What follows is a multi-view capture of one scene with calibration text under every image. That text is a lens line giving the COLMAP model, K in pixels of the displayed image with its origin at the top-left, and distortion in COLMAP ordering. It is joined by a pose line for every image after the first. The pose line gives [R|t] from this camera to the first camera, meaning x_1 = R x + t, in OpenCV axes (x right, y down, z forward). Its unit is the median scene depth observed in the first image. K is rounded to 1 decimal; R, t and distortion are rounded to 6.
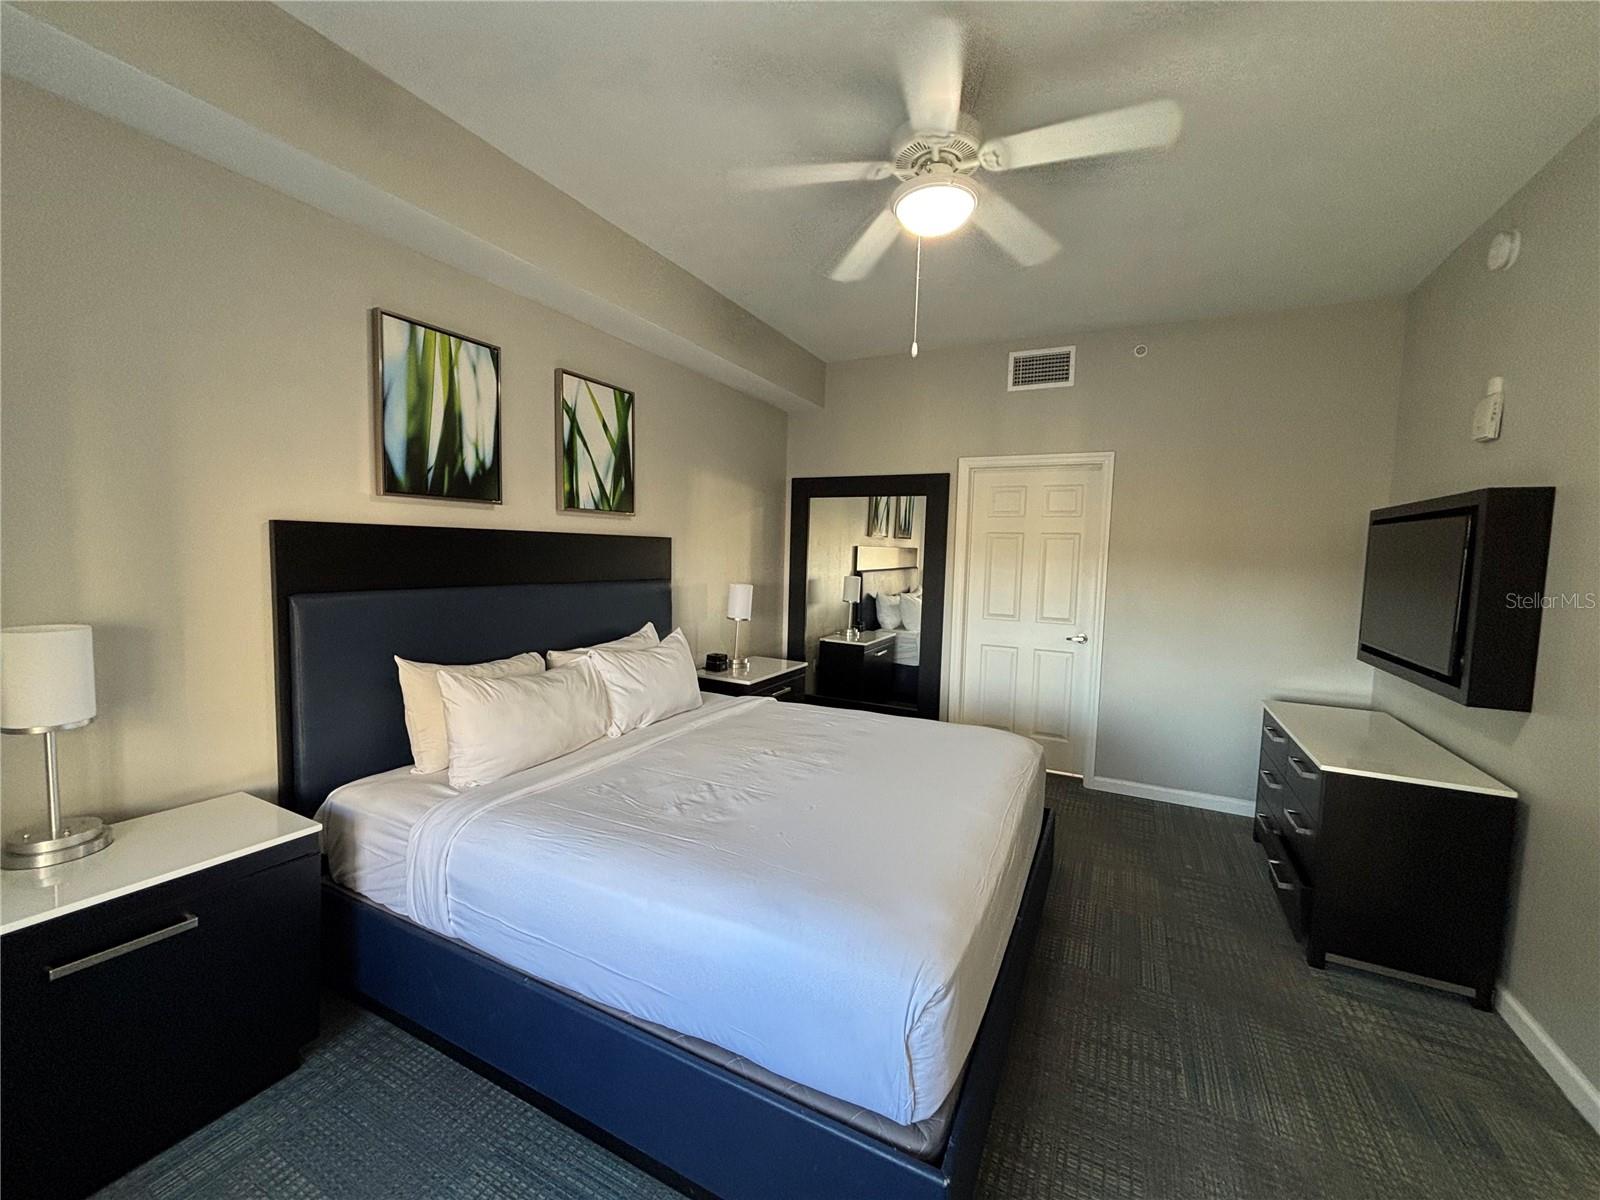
lens RADIAL K [[650.3, 0, 796.9], [0, 650.3, 588.9], [0, 0, 1]] dist [0.000788, -0.000017]
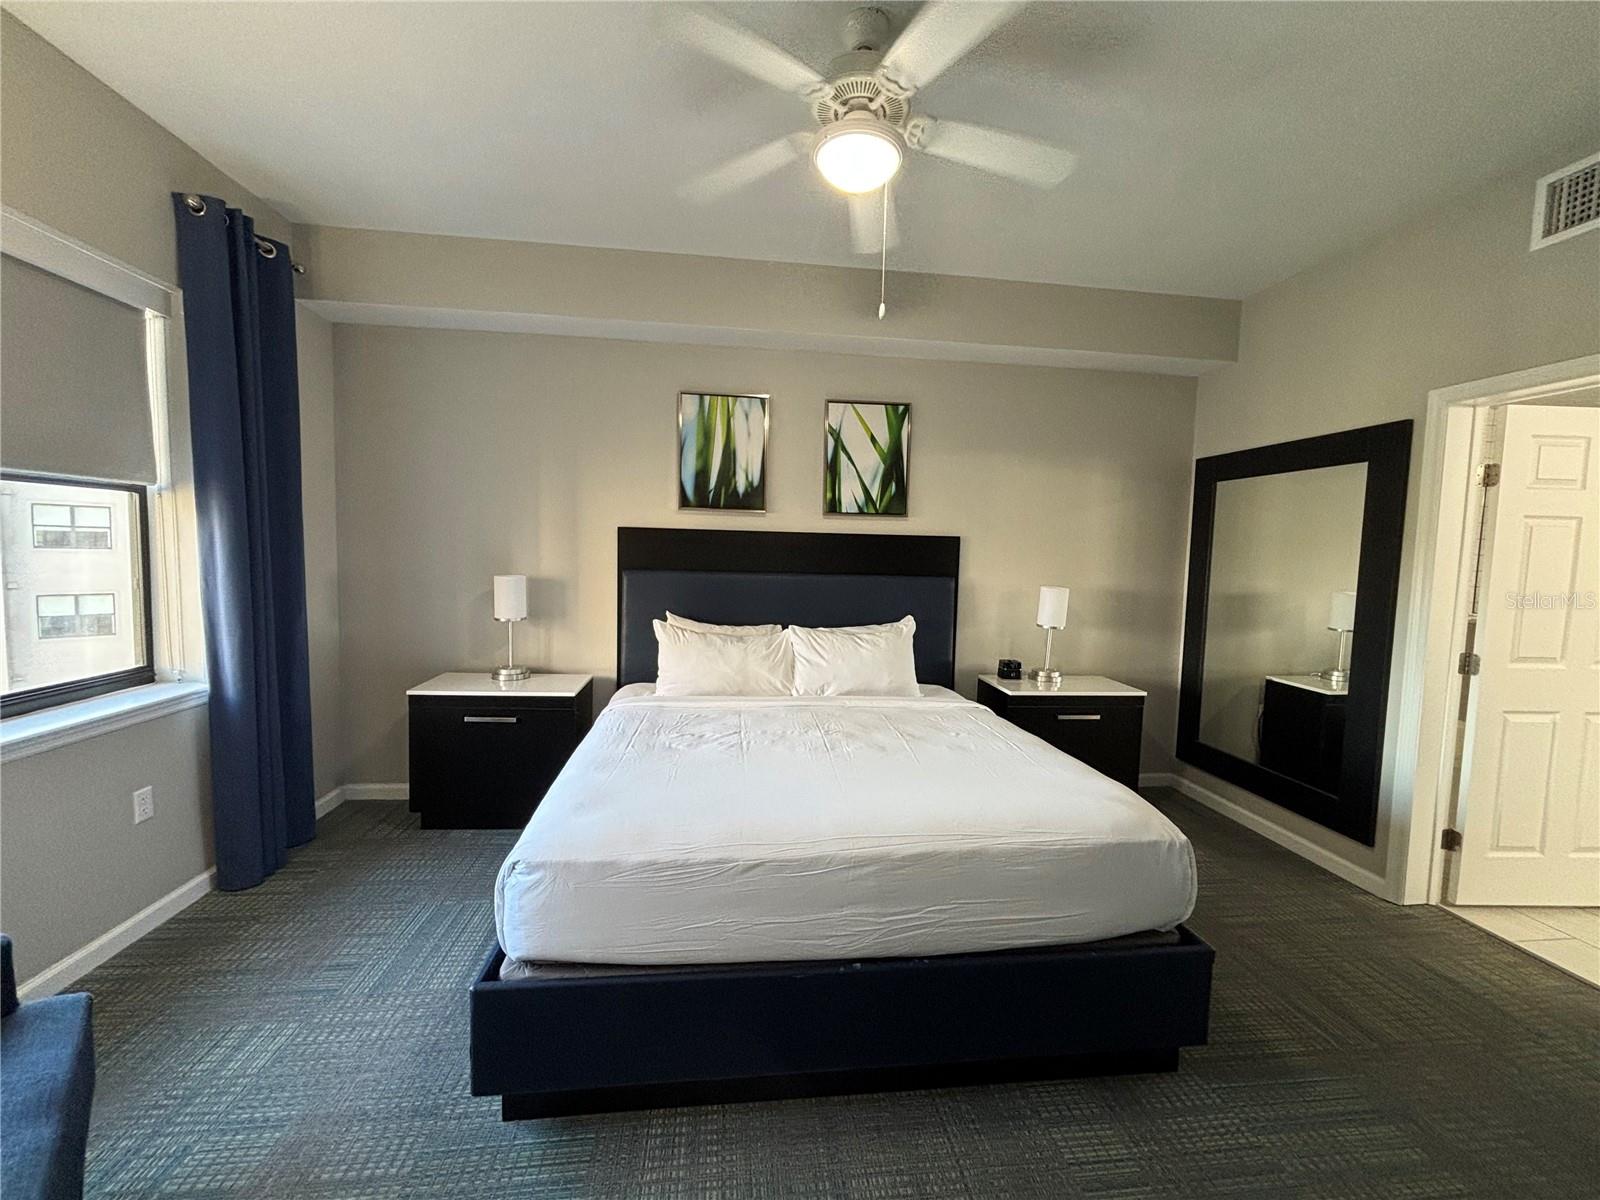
lens RADIAL K [[643.5, 0, 799.1], [0, 643.5, 597.5], [0, 0, 1]] dist [-0.002506, -0.000276]
pose [[0.552333, 0.047300, -0.832281, 0.707360], [-0.062548, 0.997926, 0.015204, 0.021317], [0.831274, 0.043660, 0.554146, 0.335463]]
